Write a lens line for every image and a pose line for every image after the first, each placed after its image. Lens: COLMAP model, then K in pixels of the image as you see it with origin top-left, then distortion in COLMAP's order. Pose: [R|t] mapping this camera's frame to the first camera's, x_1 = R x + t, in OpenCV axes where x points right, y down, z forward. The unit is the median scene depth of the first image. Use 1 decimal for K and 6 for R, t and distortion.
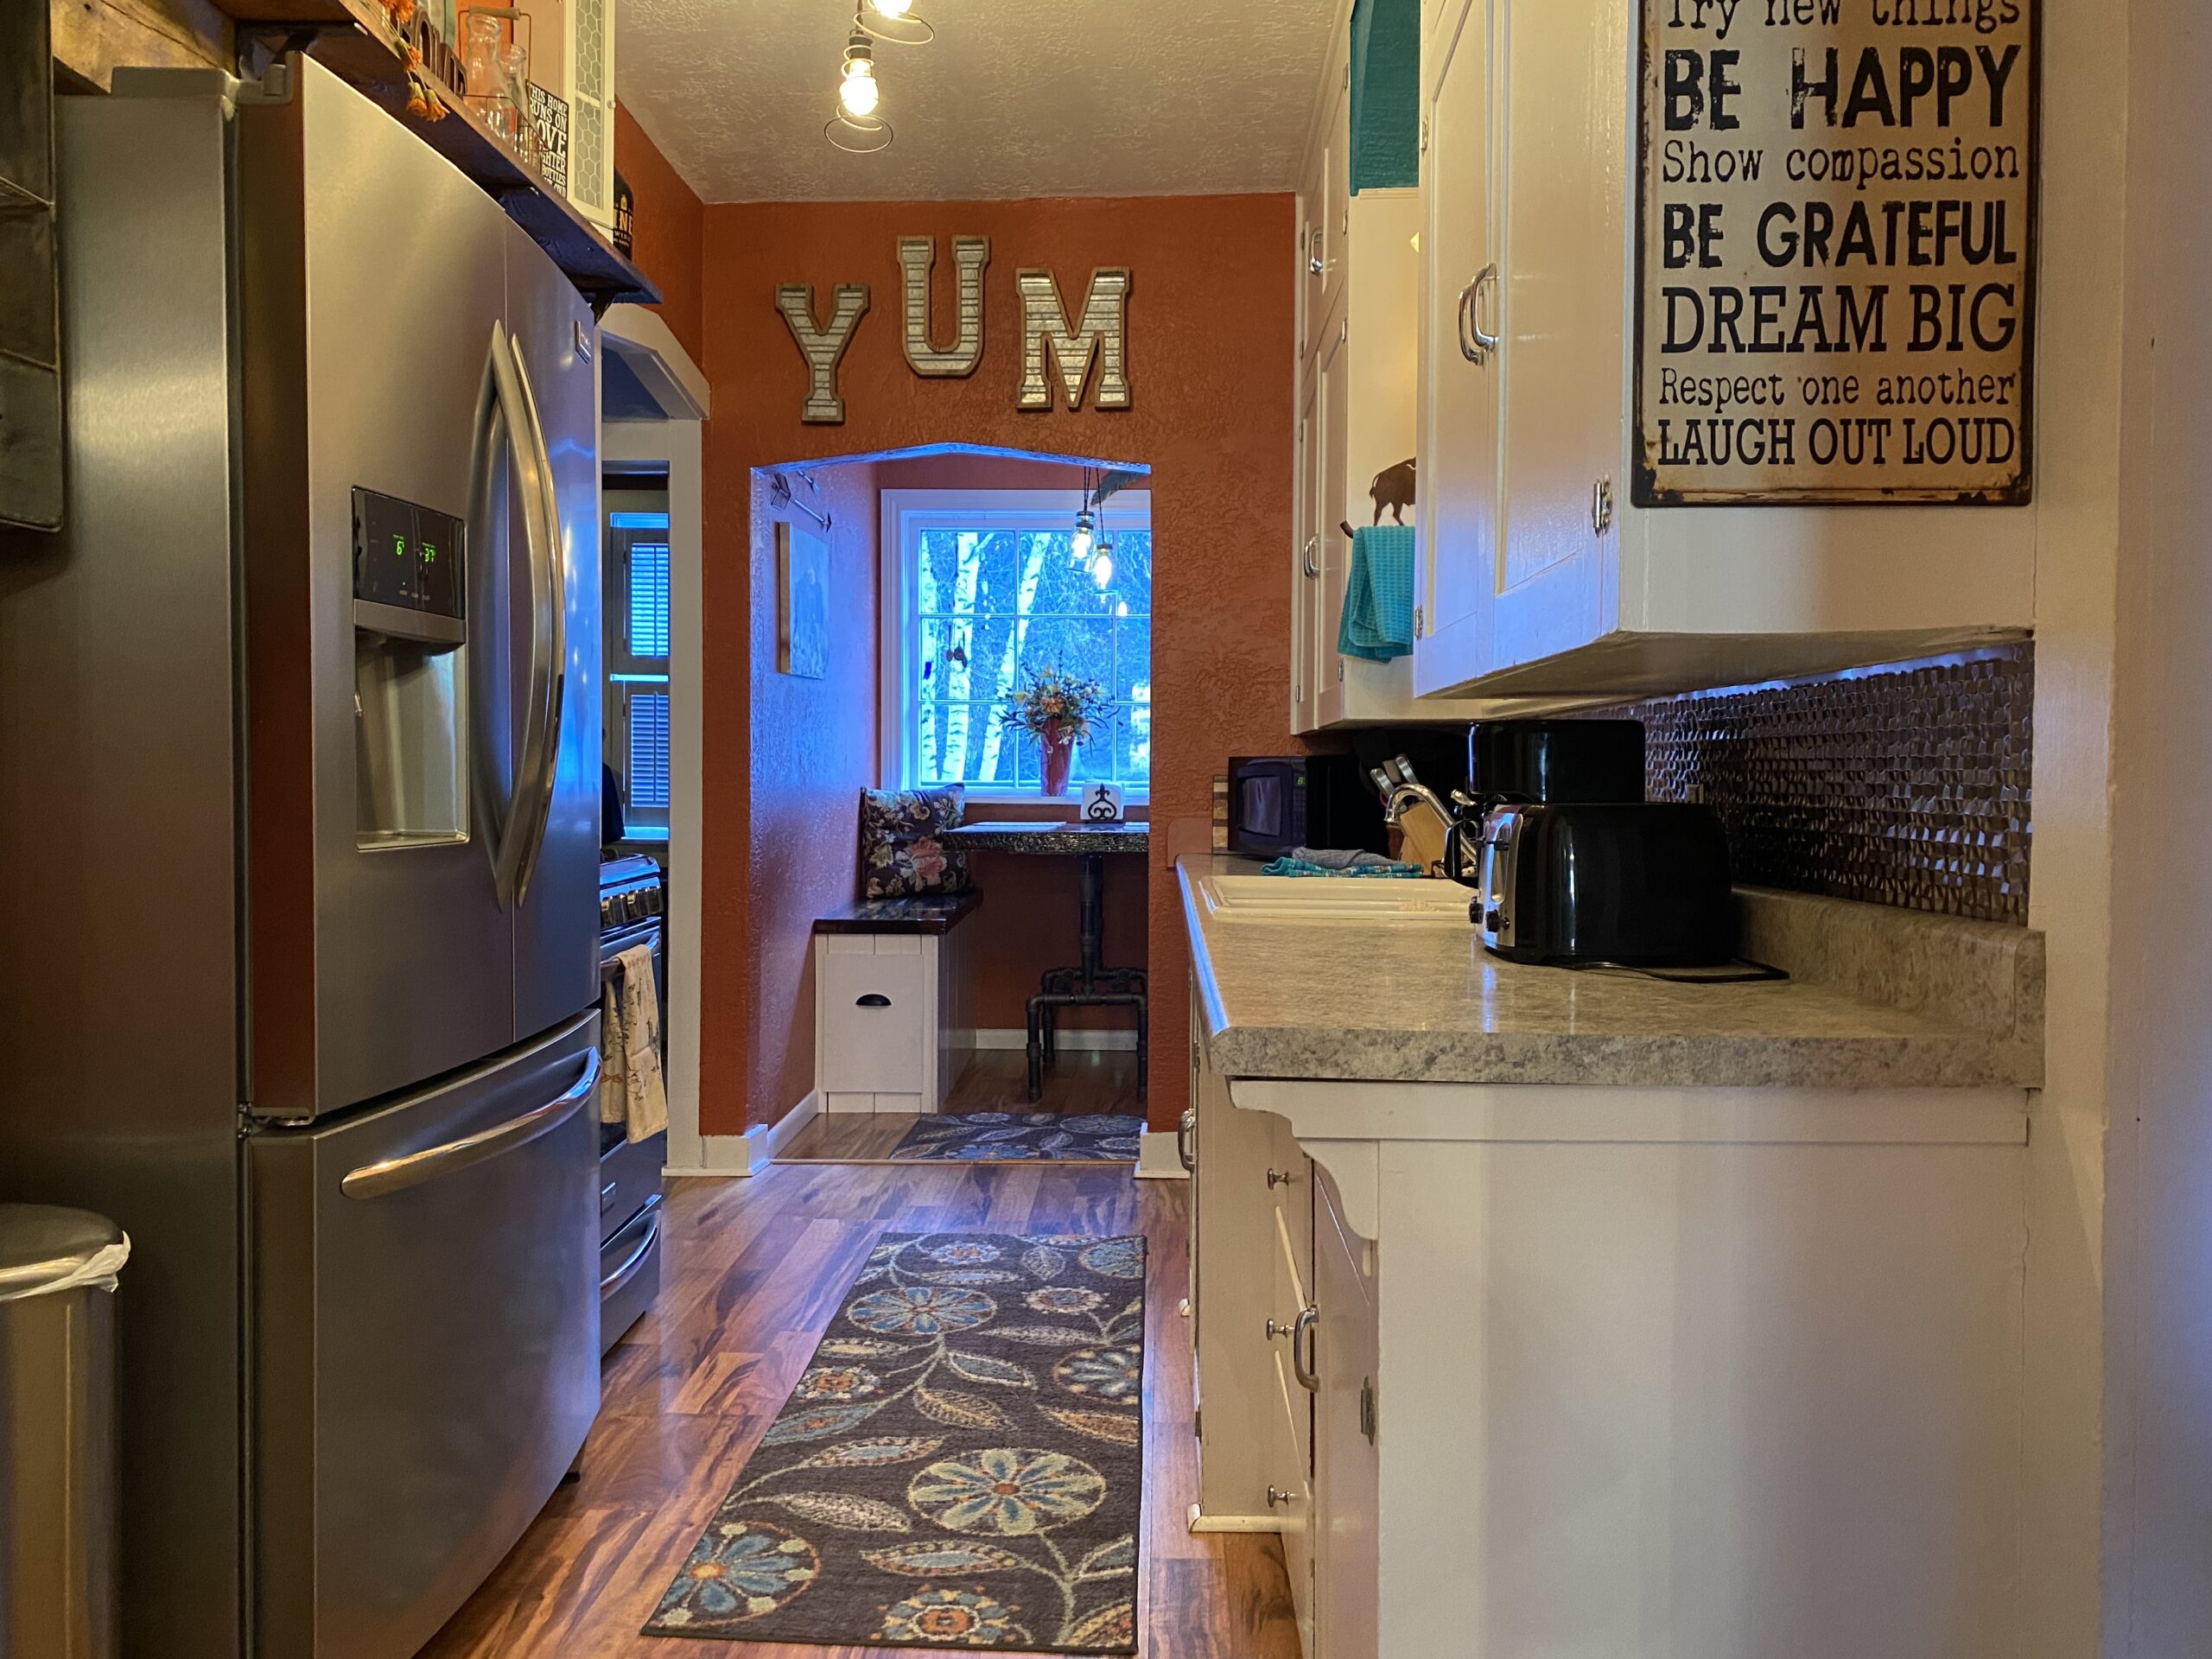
lens RADIAL K [[1701.8, 0, 1106.0], [0, 1701.8, 842.0], [0, 0, 1]] dist [0.055005, -0.077460]
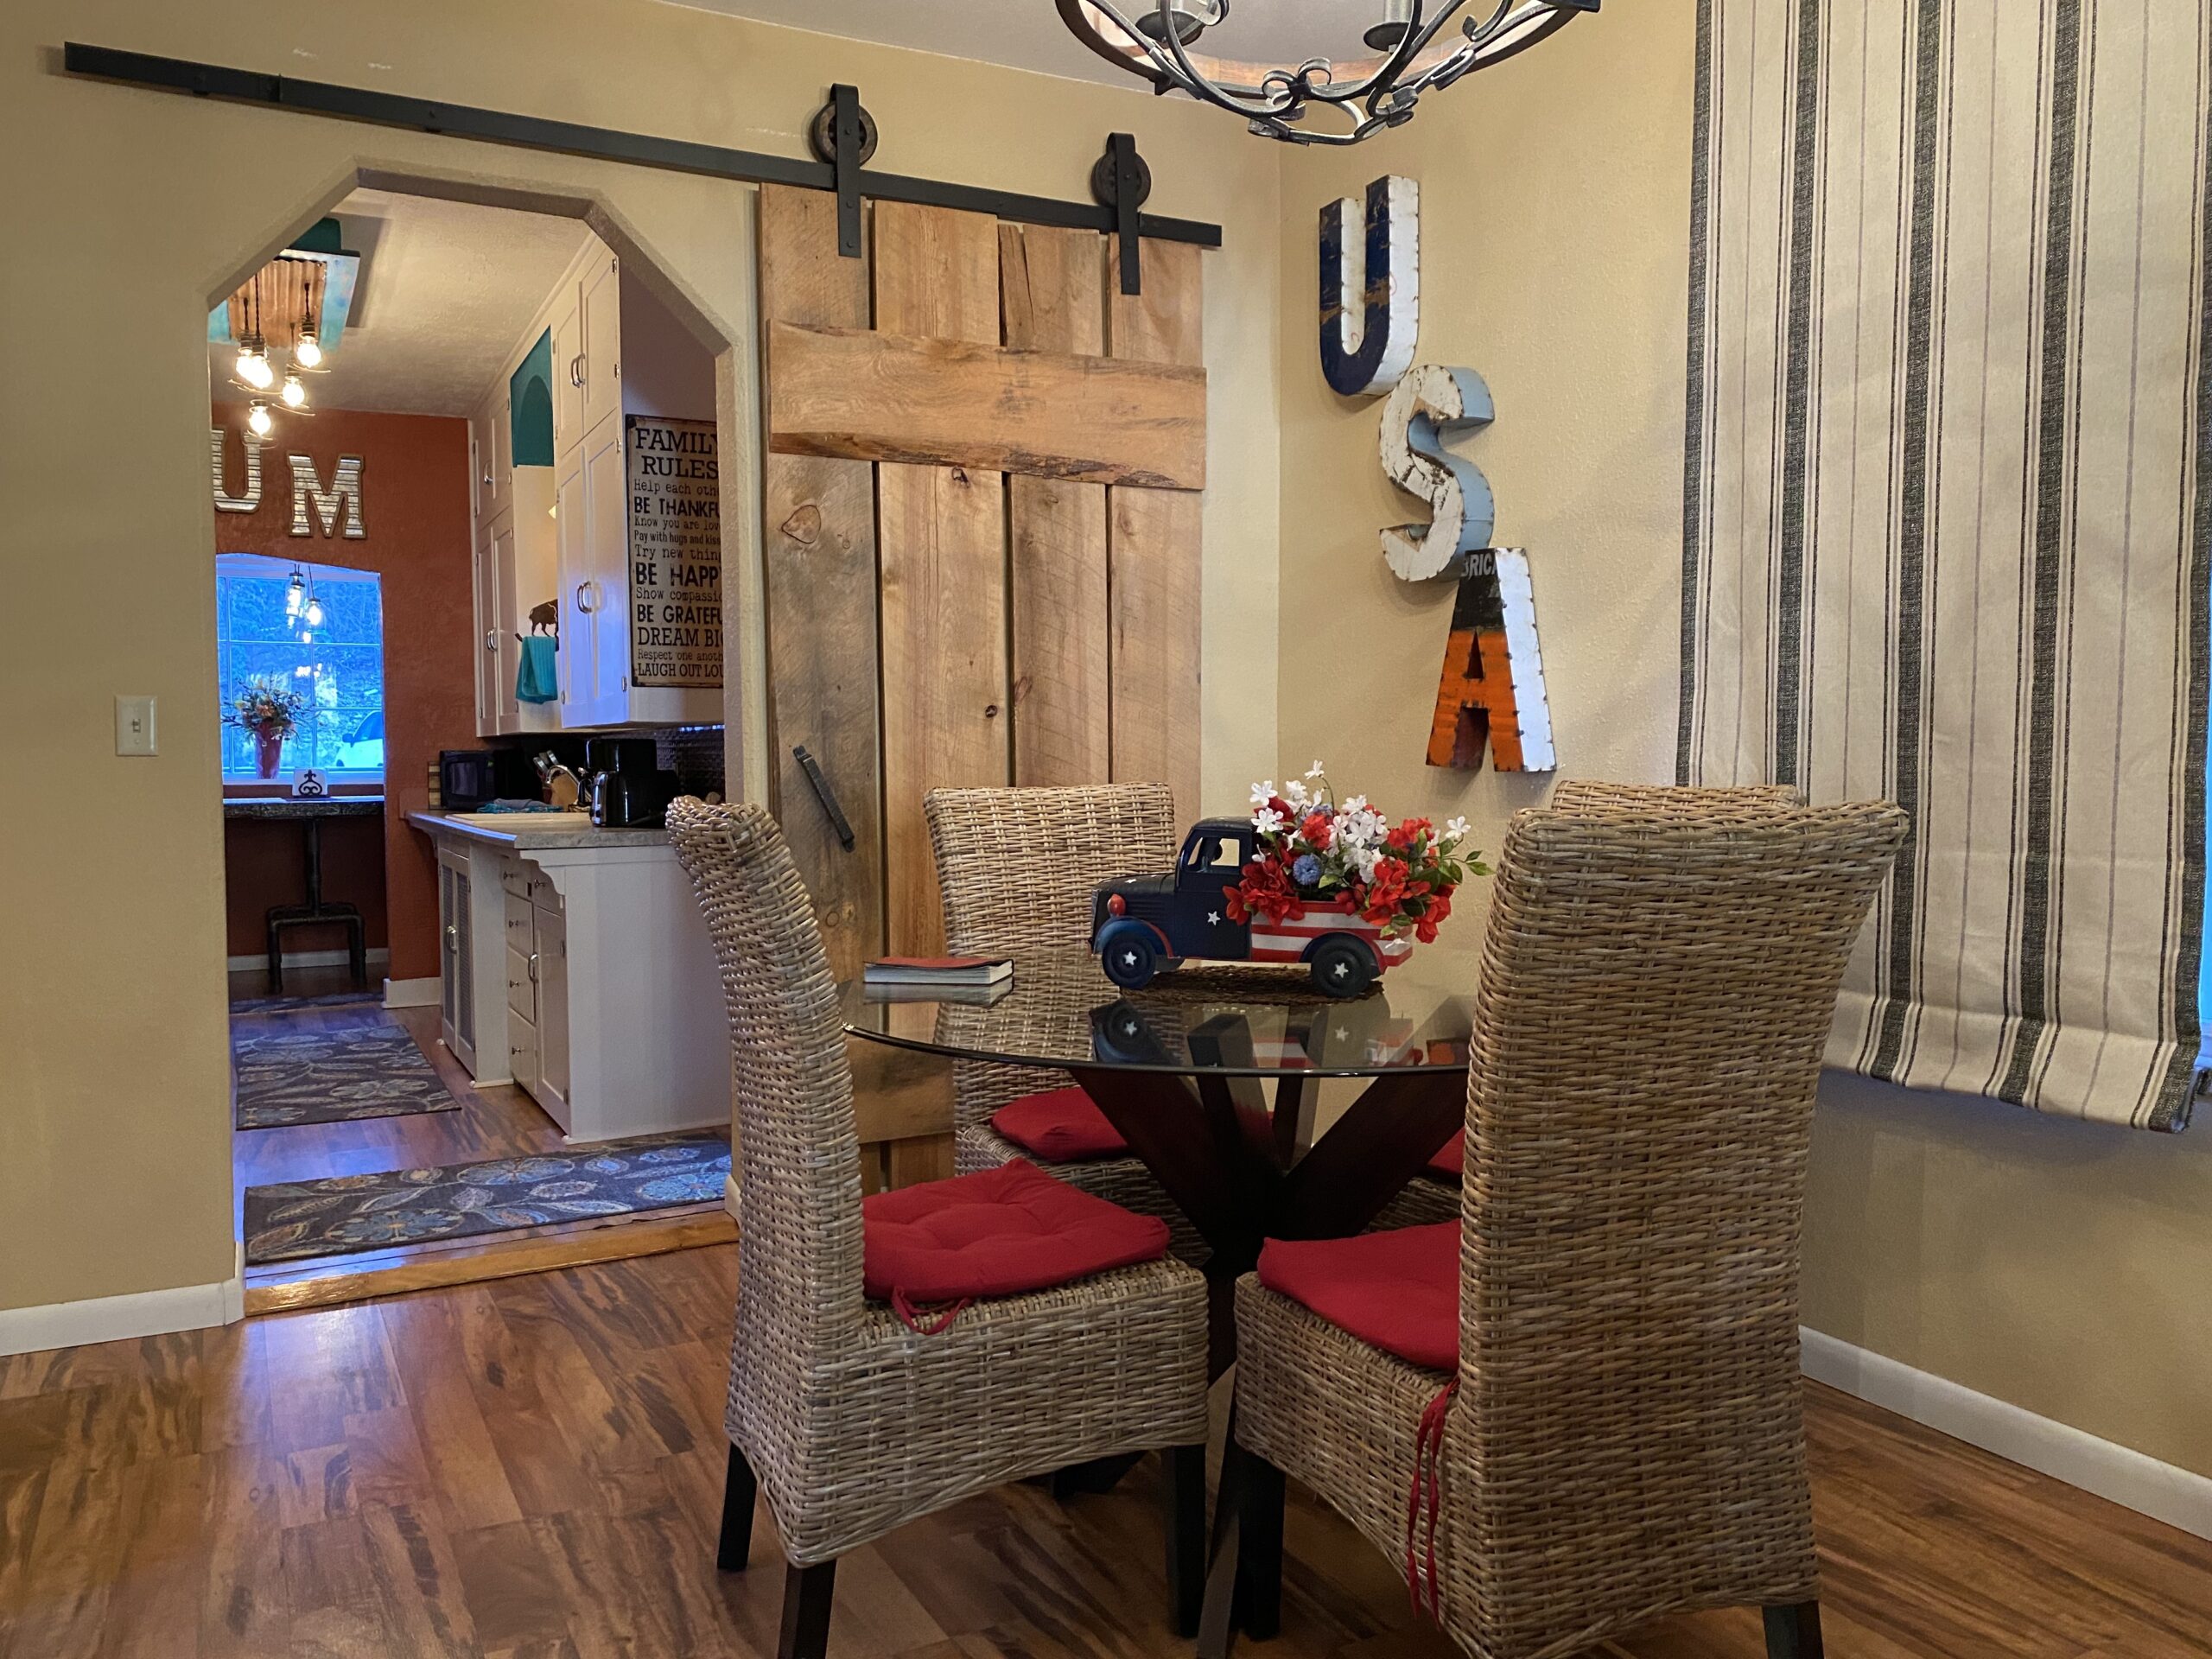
lens RADIAL K [[1701.8, 0, 1106.0], [0, 1701.8, 842.0], [0, 0, 1]] dist [0.055005, -0.077460]
pose [[0.874380, -0.032629, 0.484144, -0.172982], [0.028101, 0.999467, 0.016609, 0.030242], [-0.484428, -0.000918, 0.874831, -0.794990]]
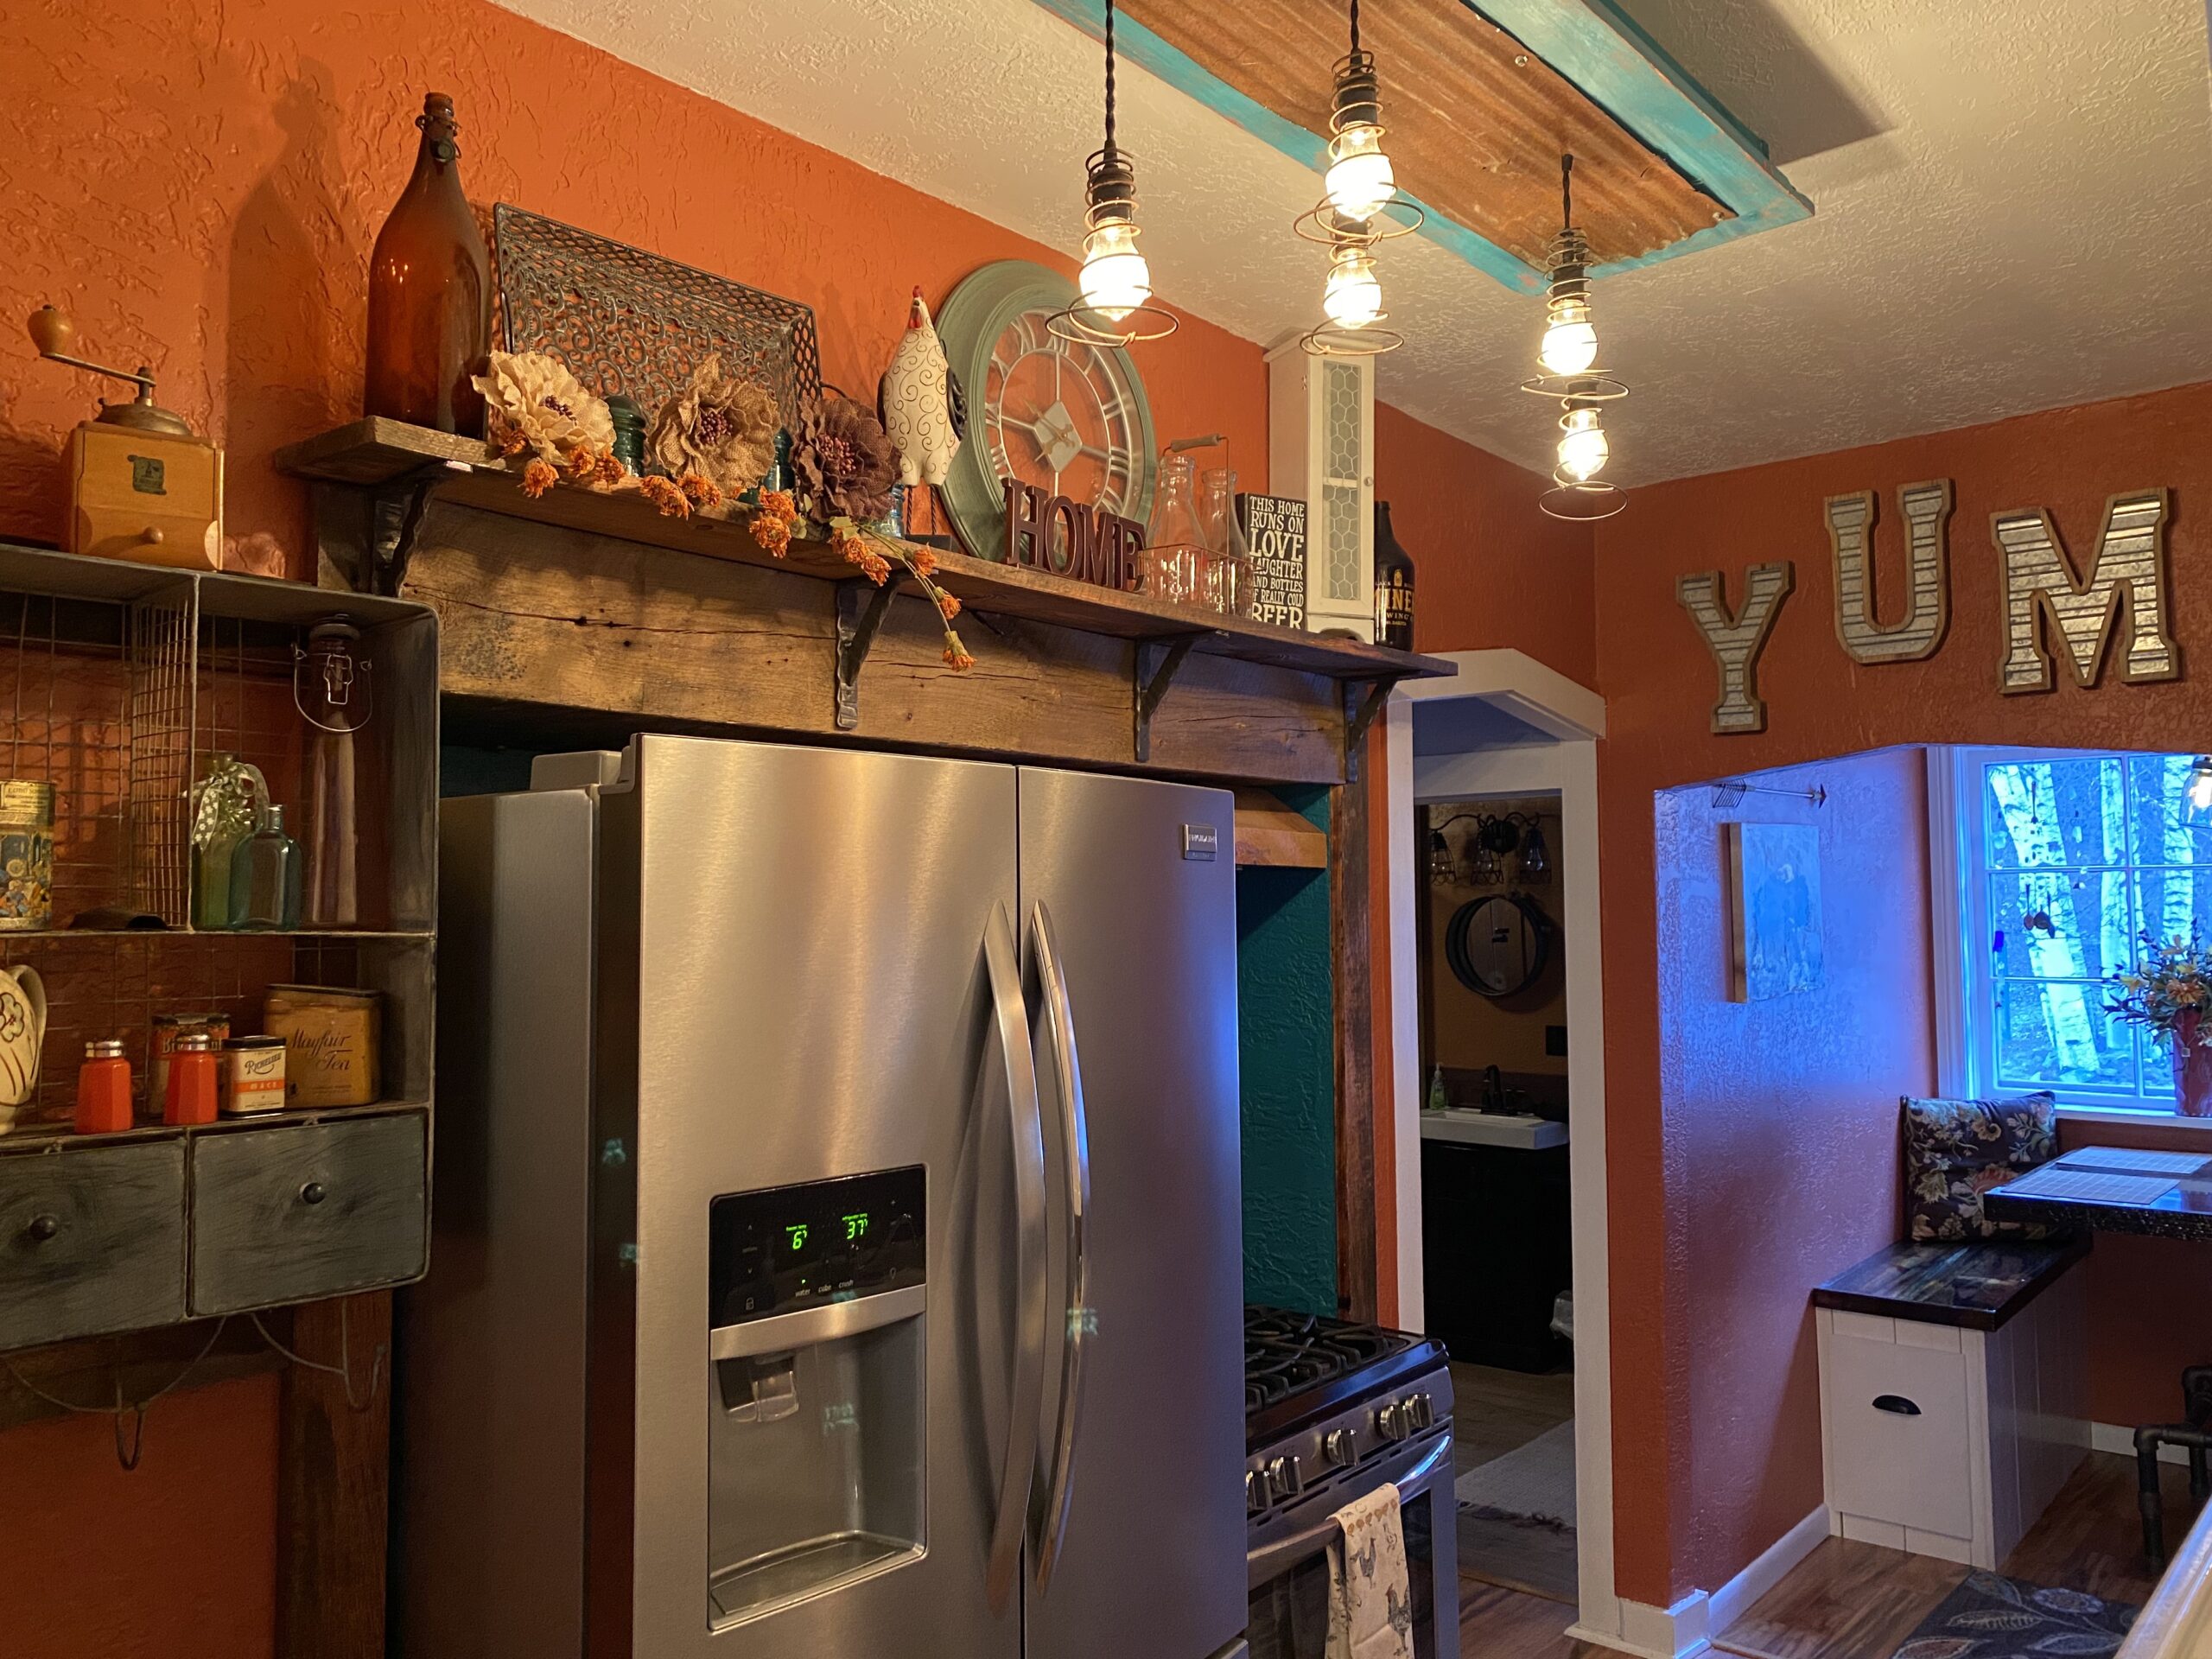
lens RADIAL K [[1714.8, 0, 1106.0], [0, 1714.8, 829.5], [0, 0, 1]] dist [0.030670, 0.002286]
pose [[0.788742, -0.045682, -0.613024, 0.100631], [-0.009454, 0.996216, -0.086401, -0.127250], [0.614651, 0.073944, 0.785326, 0.173743]]
